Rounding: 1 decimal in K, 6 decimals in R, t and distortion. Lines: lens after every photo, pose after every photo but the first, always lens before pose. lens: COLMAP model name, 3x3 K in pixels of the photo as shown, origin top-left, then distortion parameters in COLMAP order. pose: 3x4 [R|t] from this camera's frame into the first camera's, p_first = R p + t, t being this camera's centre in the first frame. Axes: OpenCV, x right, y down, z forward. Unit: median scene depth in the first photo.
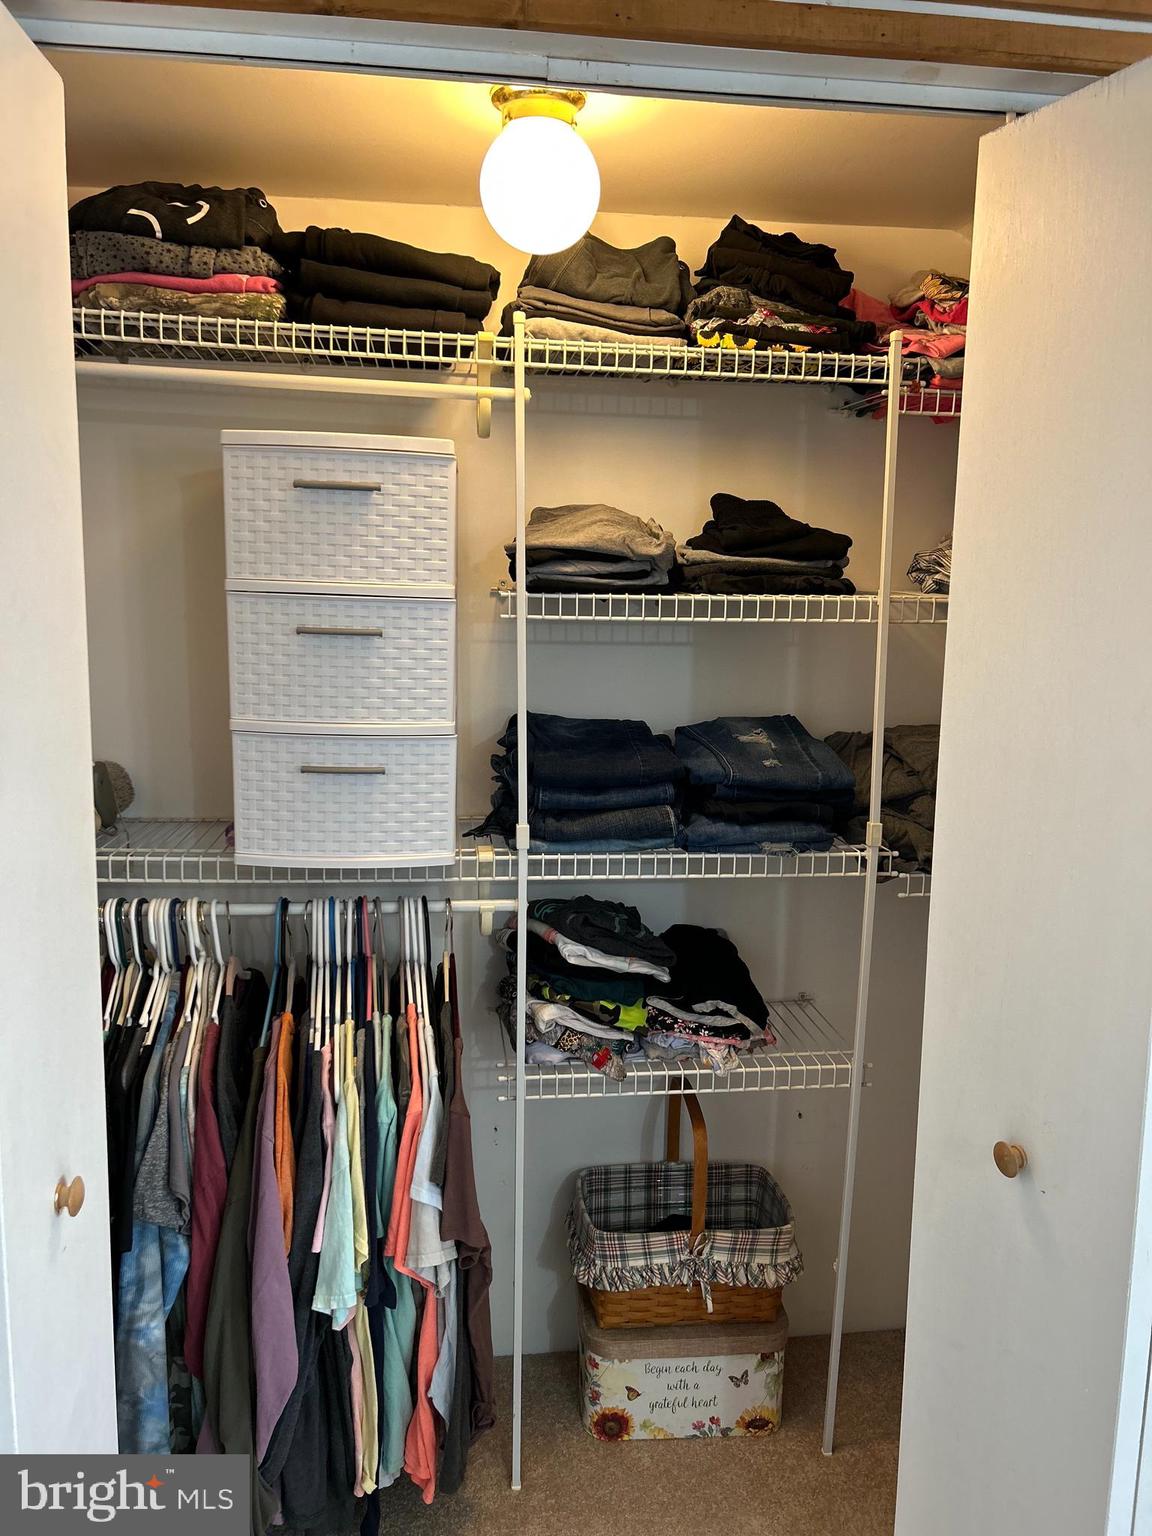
lens RADIAL K [[1186.8, 0, 621.6], [0, 1186.8, 767.4], [0, 0, 1]] dist [0.104089, -0.197369]
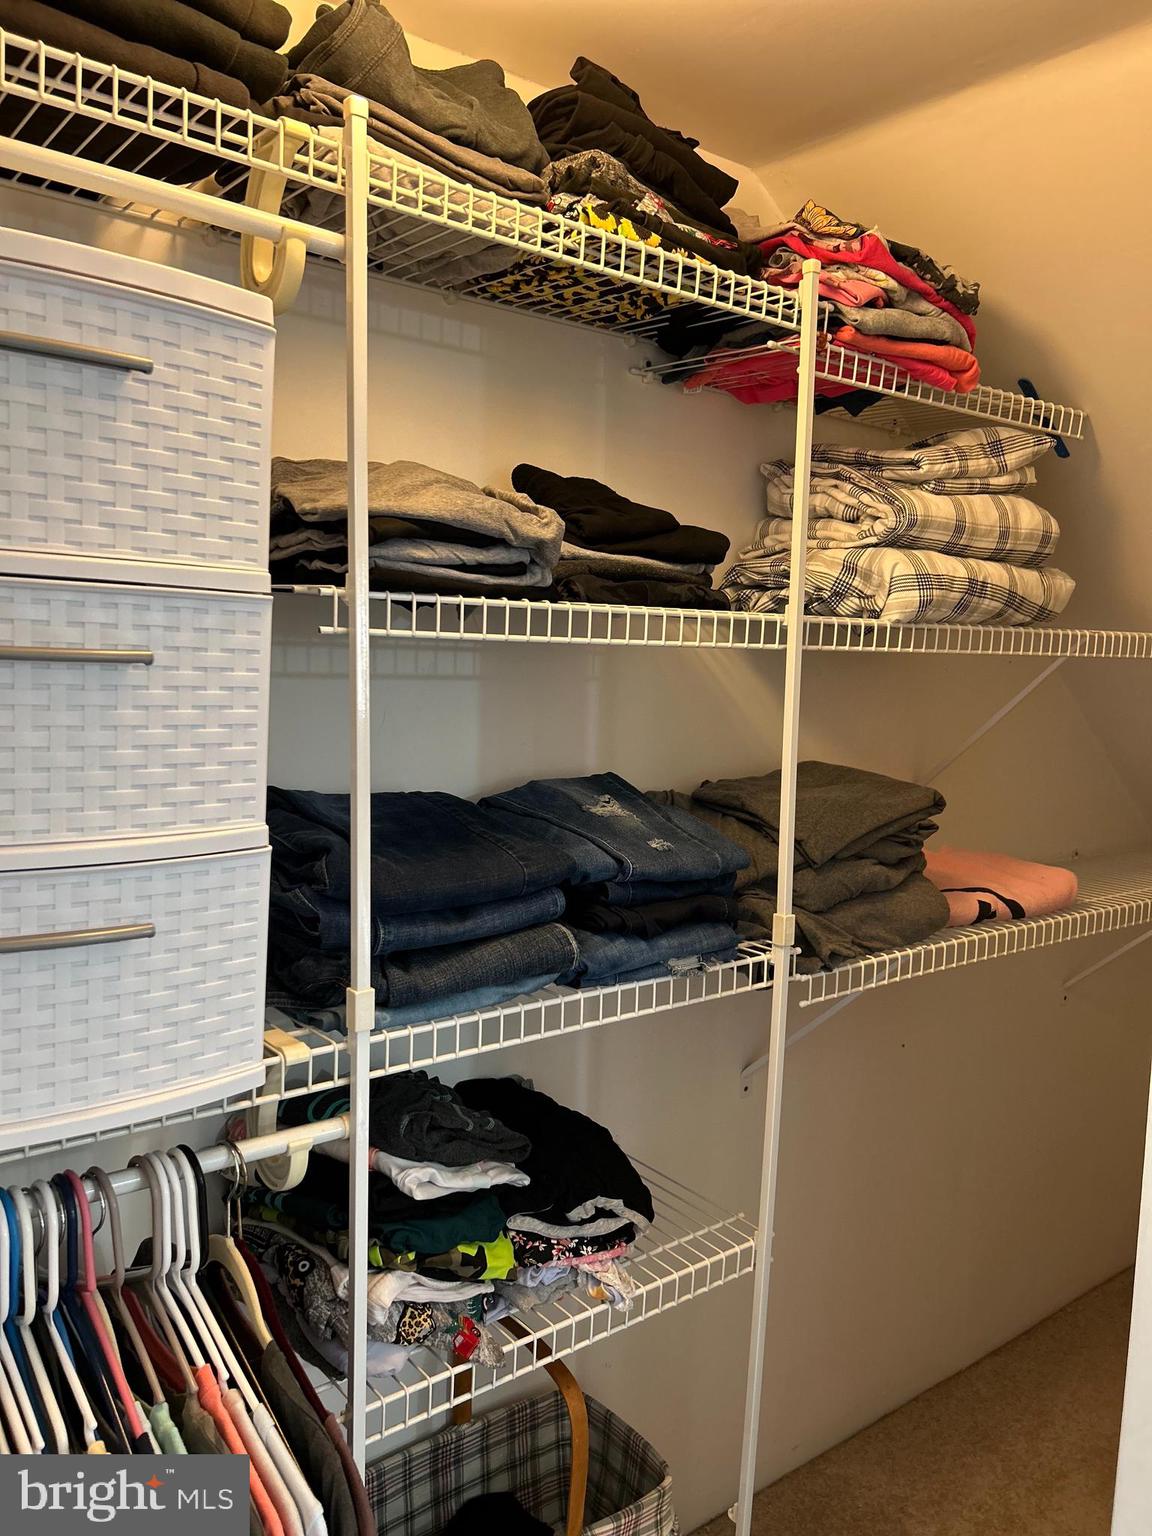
lens RADIAL K [[1150.4, 0, 586.5], [0, 1150.4, 770.5], [0, 0, 1]] dist [0.071054, -0.093419]
pose [[0.858266, -0.045480, 0.511186, -0.265202], [0.057468, 0.998318, -0.007668, -0.046004], [-0.509977, 0.035959, 0.859436, 0.439938]]
